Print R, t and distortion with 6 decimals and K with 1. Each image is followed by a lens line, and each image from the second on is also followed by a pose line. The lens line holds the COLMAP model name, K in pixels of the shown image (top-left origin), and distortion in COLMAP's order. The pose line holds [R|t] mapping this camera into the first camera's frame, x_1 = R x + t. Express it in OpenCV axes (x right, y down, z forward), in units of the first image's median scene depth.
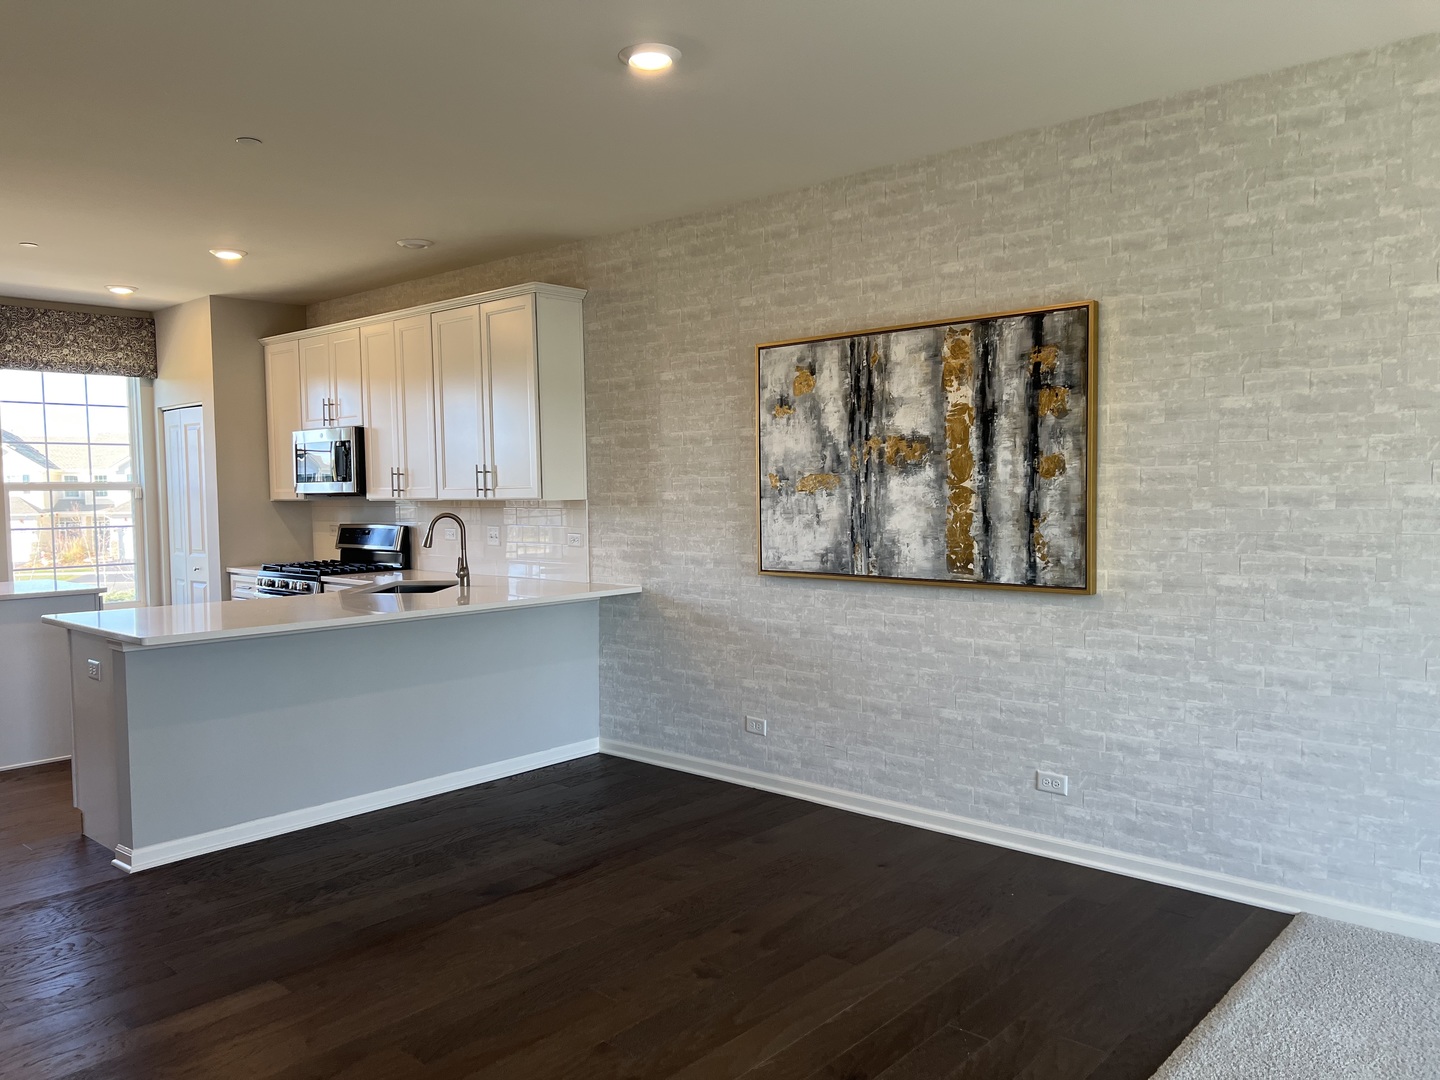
lens RADIAL K [[1092.4, 0, 721.1], [0, 1092.4, 550.8], [0, 0, 1]] dist [0.056828, -0.075692]
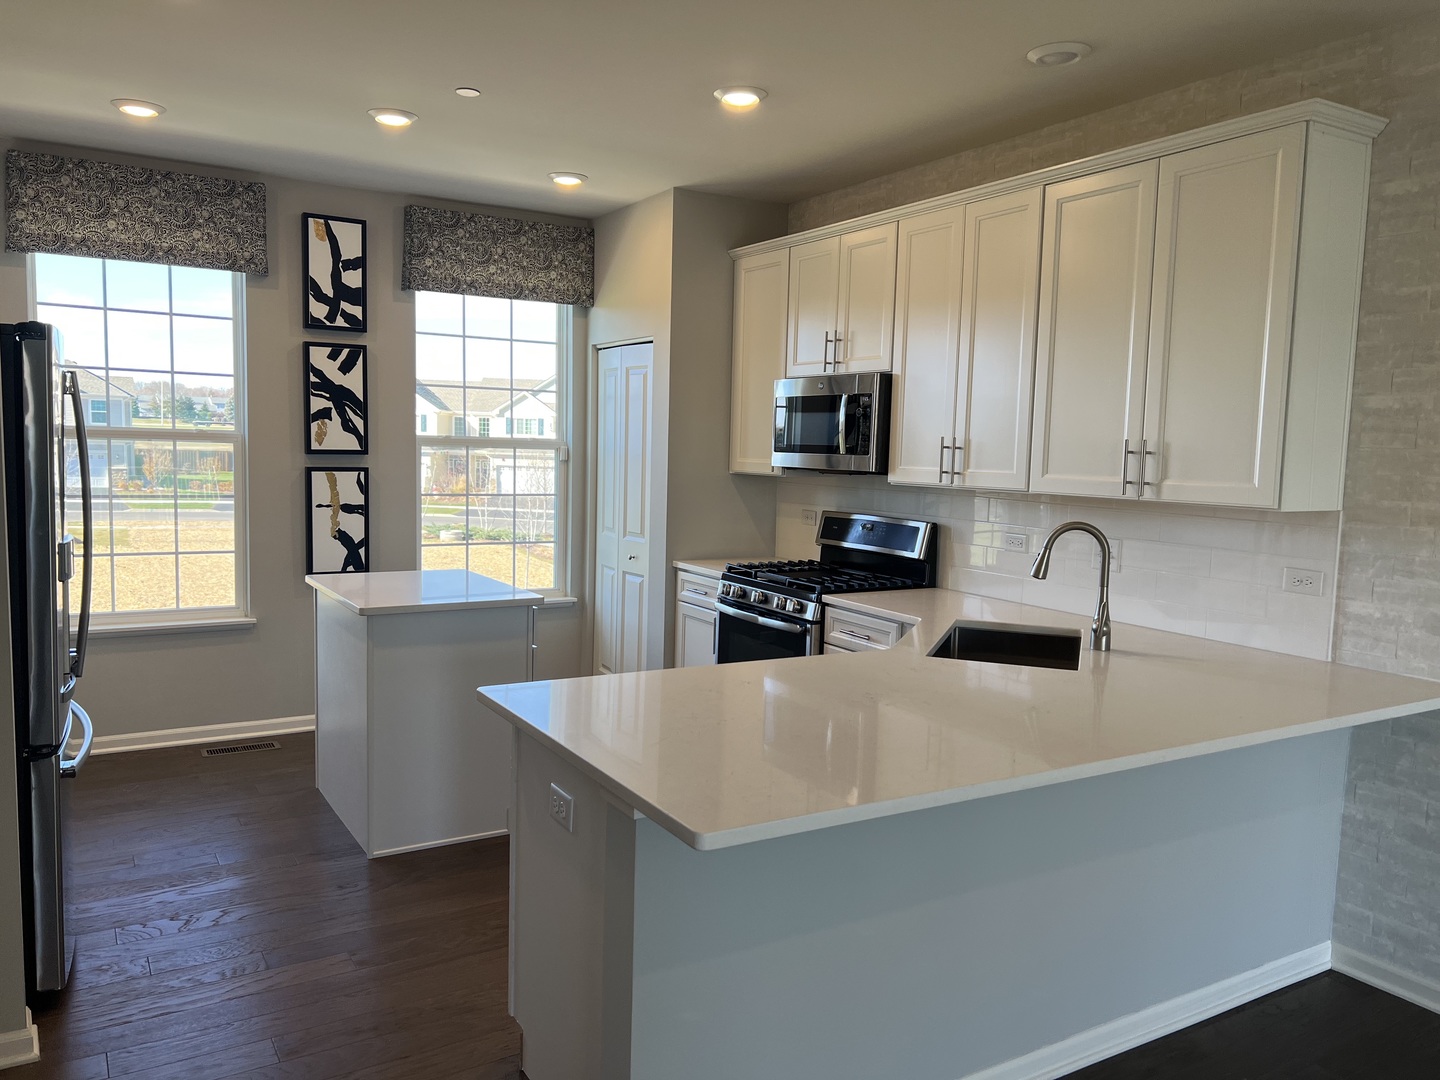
lens RADIAL K [[1092.4, 0, 718.5], [0, 1092.4, 541.5], [0, 0, 1]] dist [0.056828, -0.075692]
pose [[0.954905, 0.065240, -0.289654, -0.274592], [-0.056105, 0.997634, 0.039740, -0.038194], [0.291561, -0.021697, 0.956306, 0.404612]]
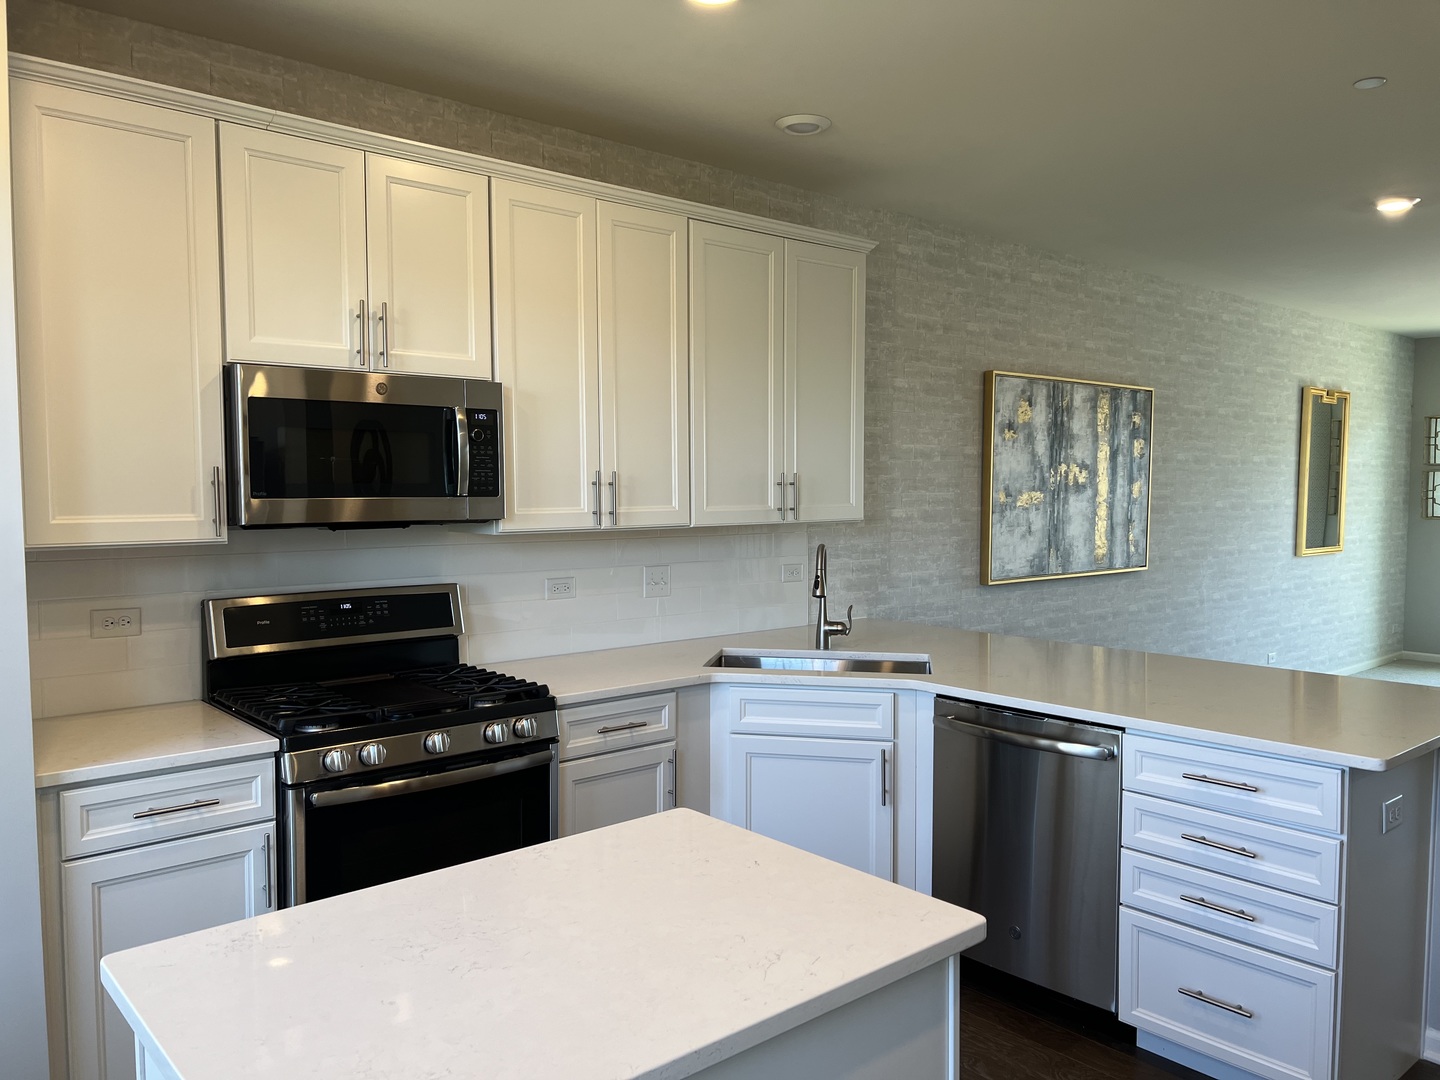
lens RADIAL K [[1092.4, 0, 719.8], [0, 1092.4, 532.9], [0, 0, 1]] dist [0.056828, -0.075692]
pose [[0.121956, -0.034419, 0.991939, -0.960937], [0.054356, 0.998130, 0.027951, -0.066395], [-0.991046, 0.050509, 0.123598, 1.020712]]
